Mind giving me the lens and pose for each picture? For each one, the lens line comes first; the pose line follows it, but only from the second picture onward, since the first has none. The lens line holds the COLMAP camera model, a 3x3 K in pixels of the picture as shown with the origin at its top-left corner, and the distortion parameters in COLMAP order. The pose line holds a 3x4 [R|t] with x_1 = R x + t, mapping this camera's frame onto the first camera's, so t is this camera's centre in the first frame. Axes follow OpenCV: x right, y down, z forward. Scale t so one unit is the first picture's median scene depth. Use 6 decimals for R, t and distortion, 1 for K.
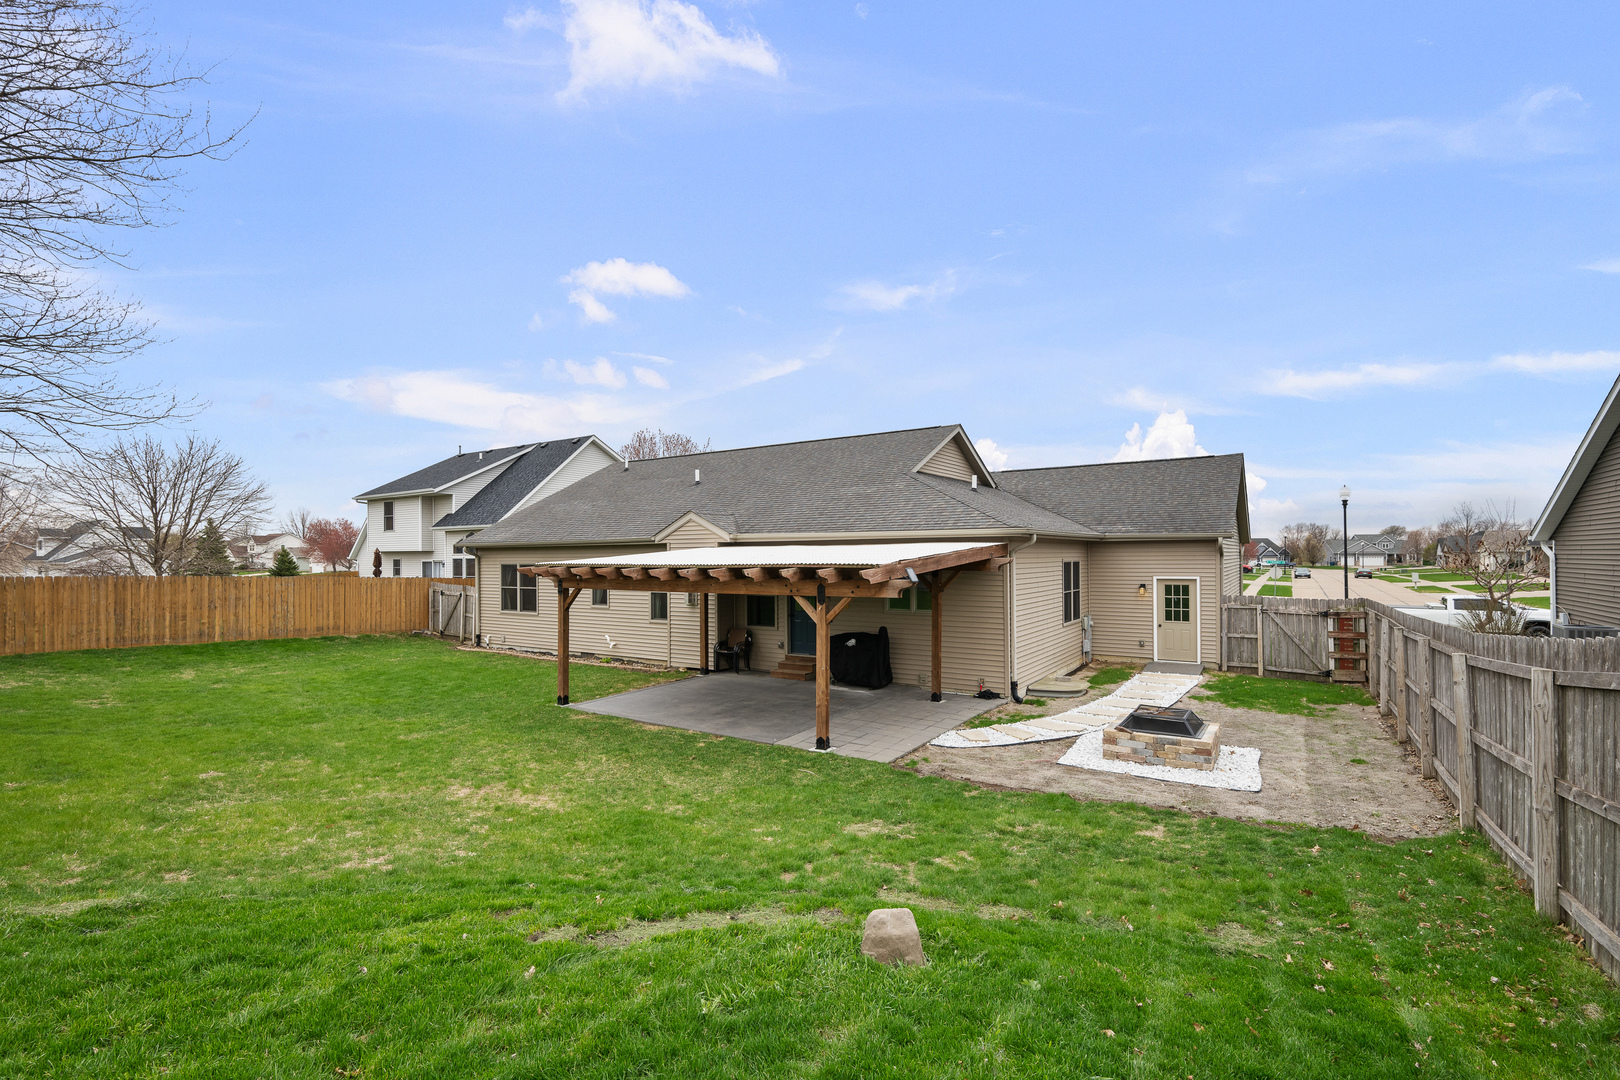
lens RADIAL K [[782.3, 0, 811.5], [0, 782.3, 538.1], [0, 0, 1]] dist [0.002798, -0.000767]
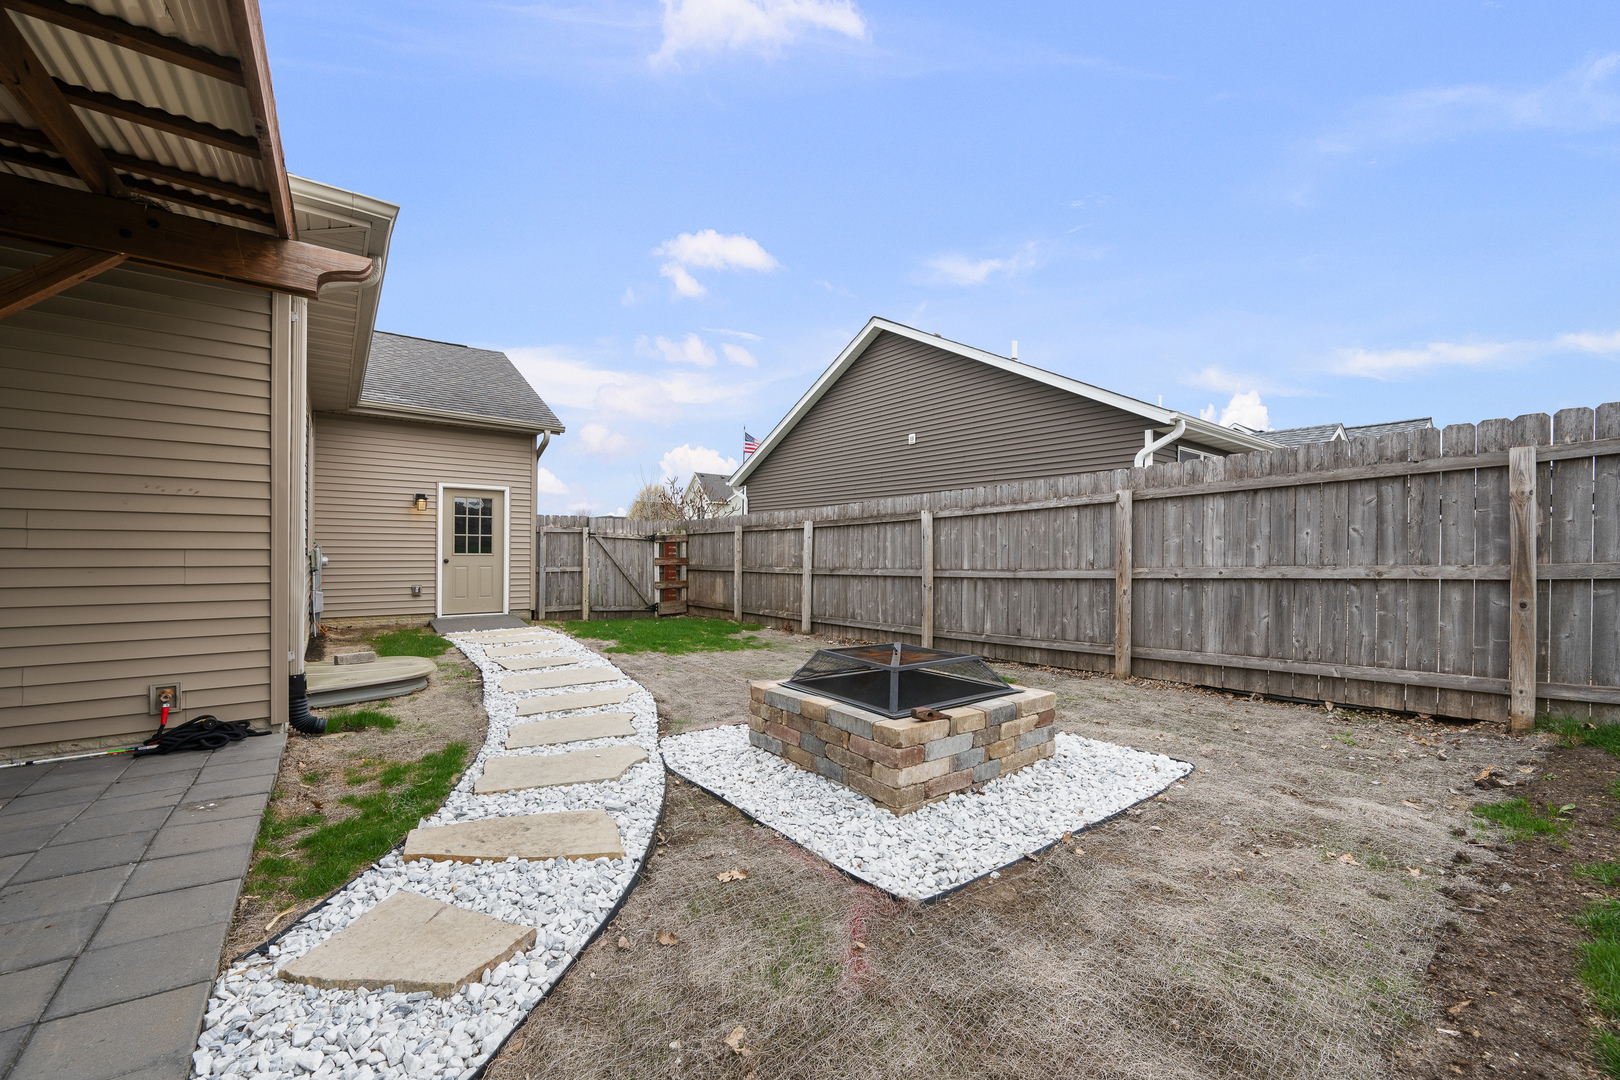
lens RADIAL K [[644.8, 0, 815.2], [0, 644.8, 546.8], [0, 0, 1]] dist [-0.002678, -0.000050]
pose [[0.344347, 0.011606, 0.938771, 0.063693], [-0.018929, 0.999806, -0.005418, 0.107313], [-0.938652, -0.015904, 0.344500, 0.595620]]
